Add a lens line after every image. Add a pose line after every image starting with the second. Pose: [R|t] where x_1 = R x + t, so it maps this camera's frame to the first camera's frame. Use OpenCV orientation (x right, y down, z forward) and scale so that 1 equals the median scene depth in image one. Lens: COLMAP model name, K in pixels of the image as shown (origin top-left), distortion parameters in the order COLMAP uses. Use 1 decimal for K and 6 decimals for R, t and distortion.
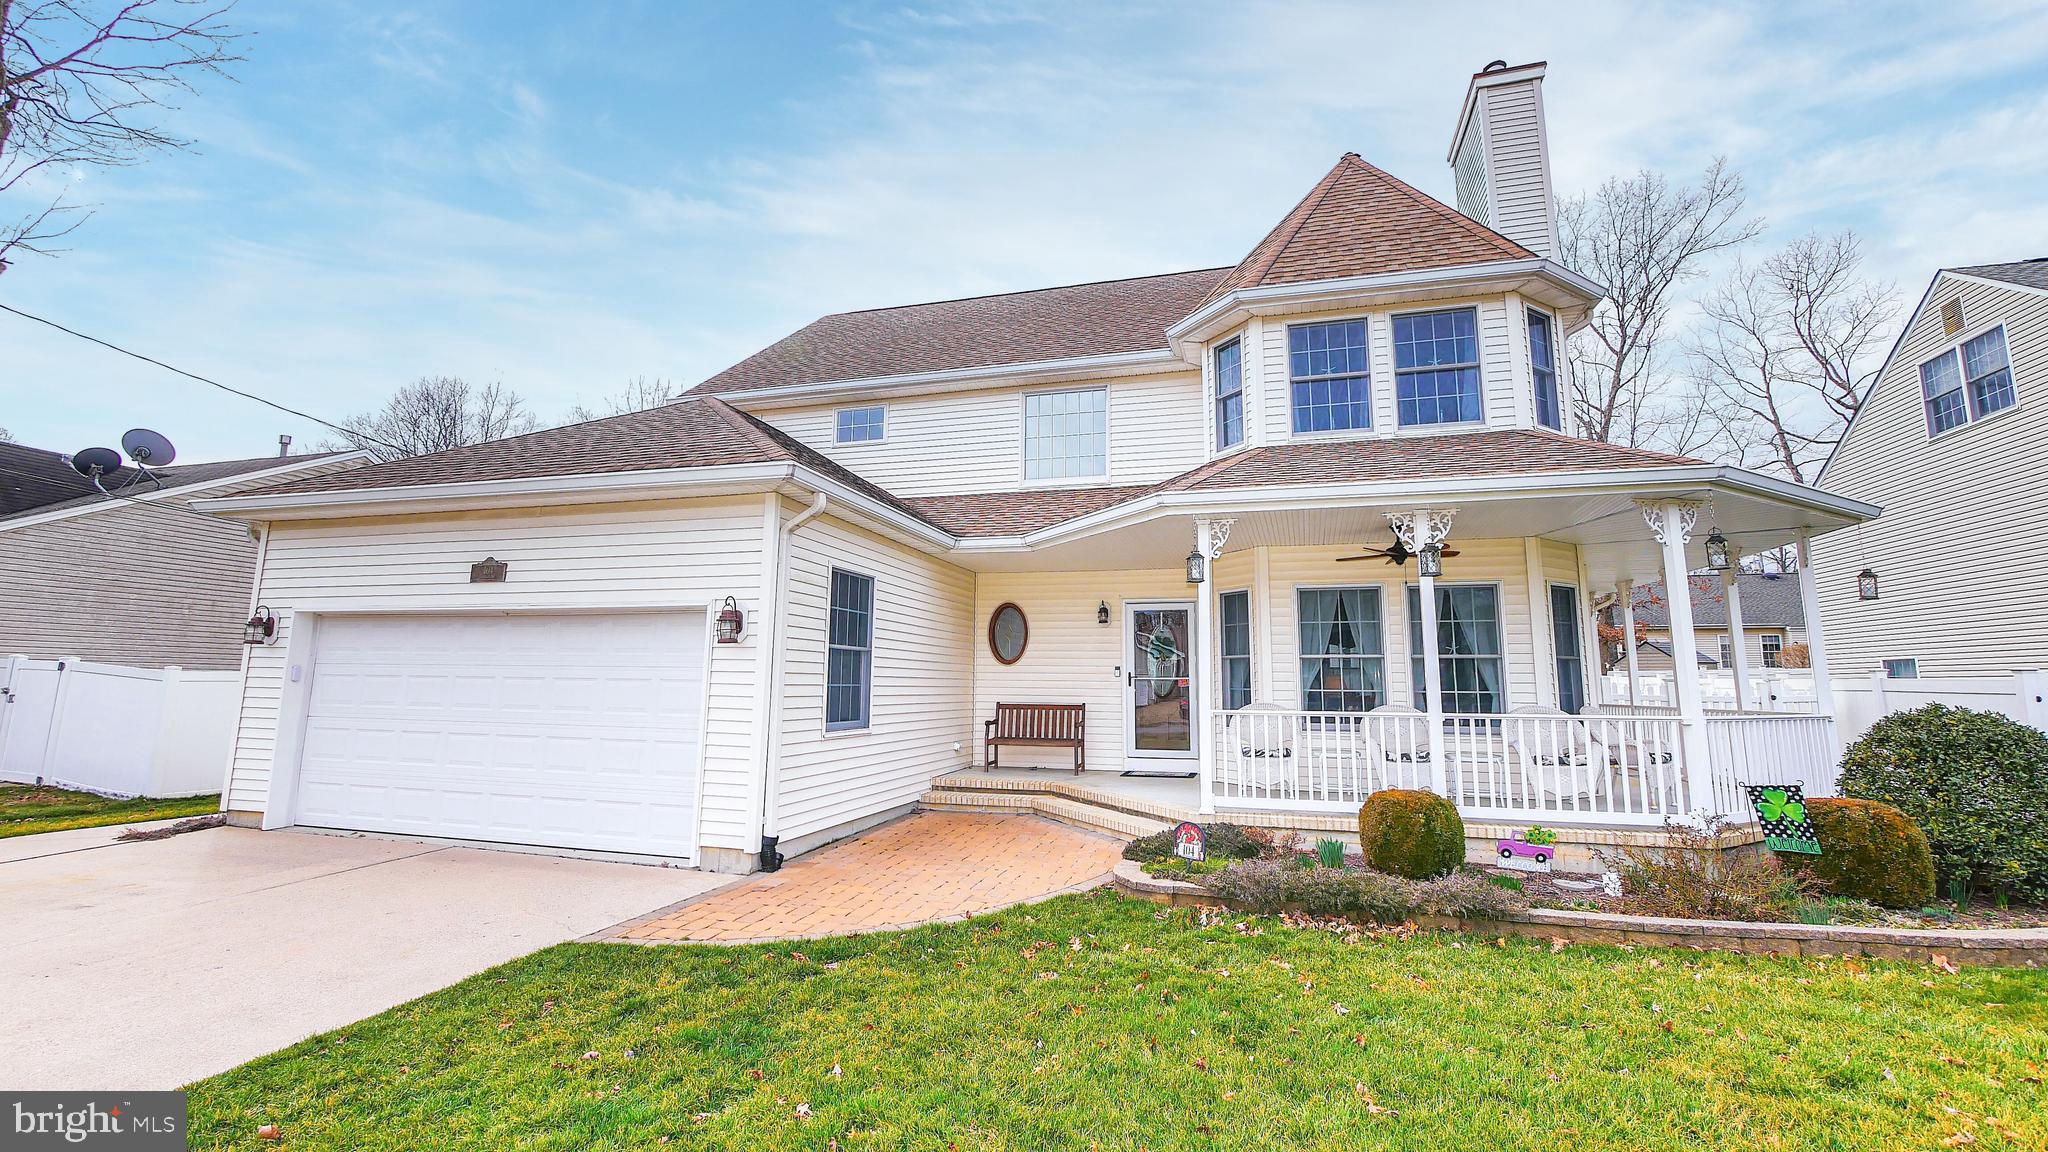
lens RADIAL K [[845.3, 0, 1026.4], [0, 845.3, 556.7], [0, 0, 1]] dist [-0.007993, 0.001320]
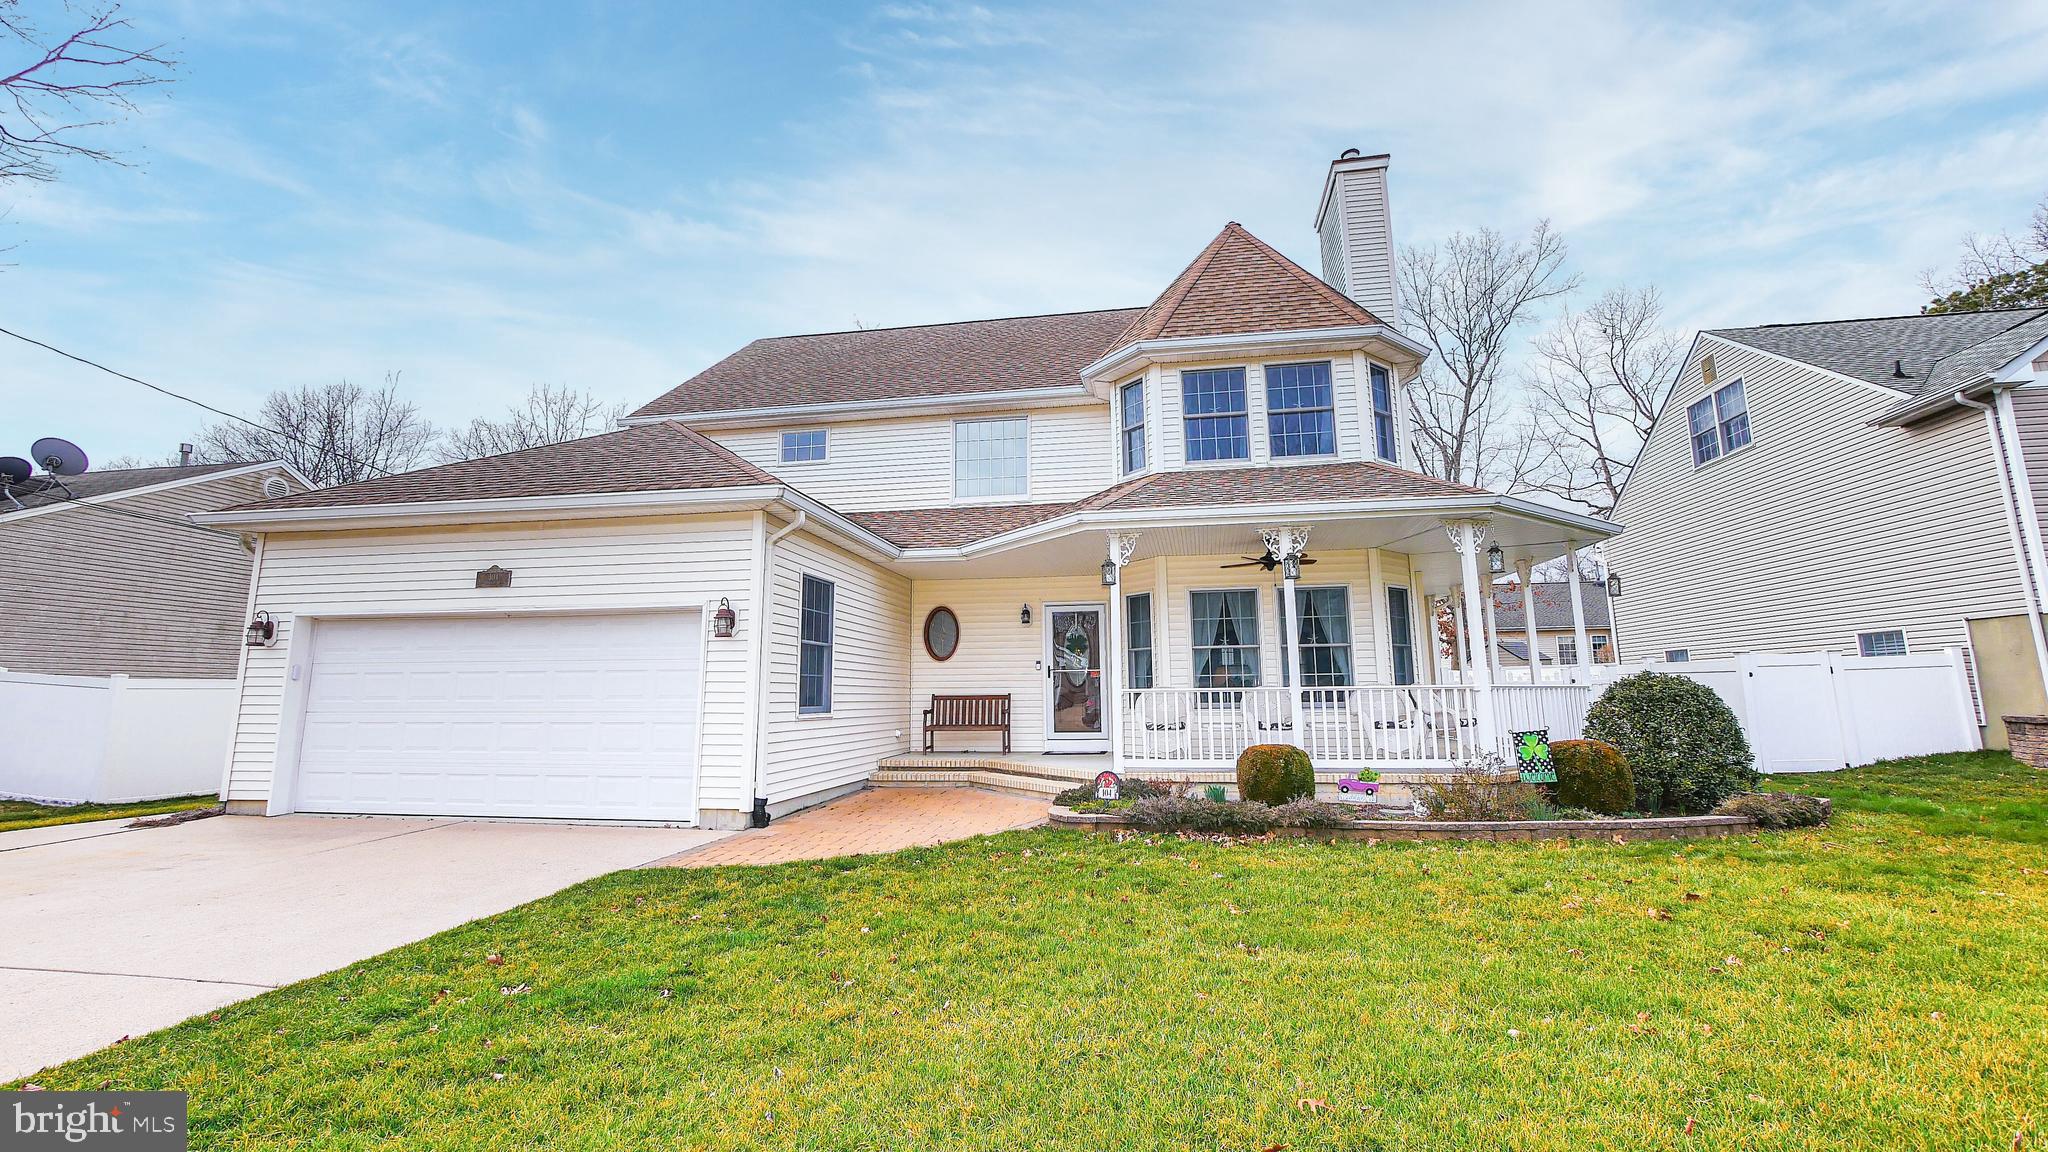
lens RADIAL K [[845.3, 0, 1020.4], [0, 845.3, 558.2], [0, 0, 1]] dist [-0.007993, 0.001320]
pose [[0.994020, -0.000479, 0.109194, -0.049870], [0.001766, 0.999930, -0.011686, 0.004433], [-0.109181, 0.011809, 0.993952, -0.168211]]
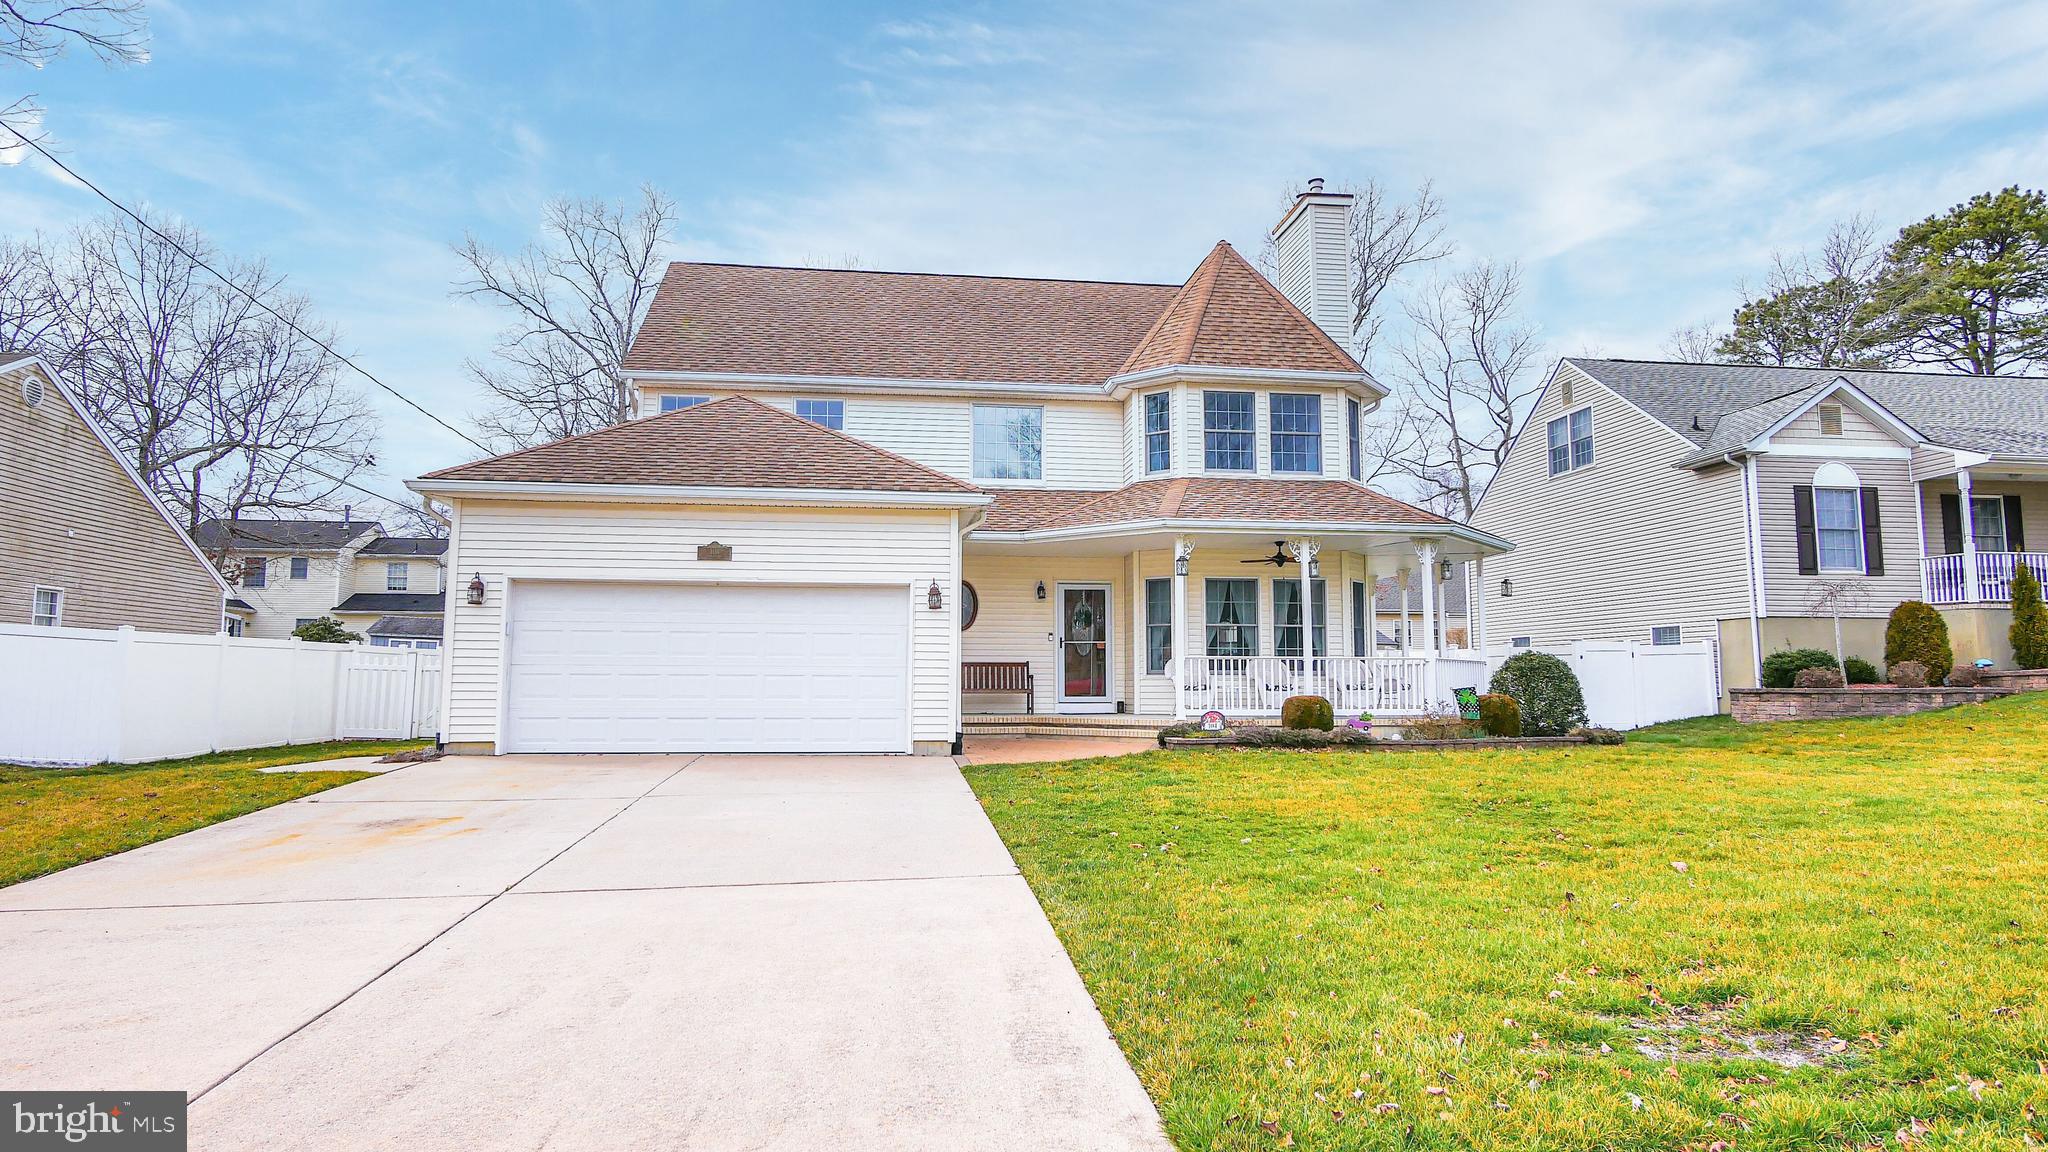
lens RADIAL K [[1219.4, 0, 1013.9], [0, 1219.4, 567.1], [0, 0, 1]] dist [0.001403, -0.002084]
pose [[0.919509, 0.030581, 0.391879, -0.802095], [-0.052613, 0.997573, 0.045605, -0.060169], [-0.389533, -0.062552, 0.918886, -0.795569]]
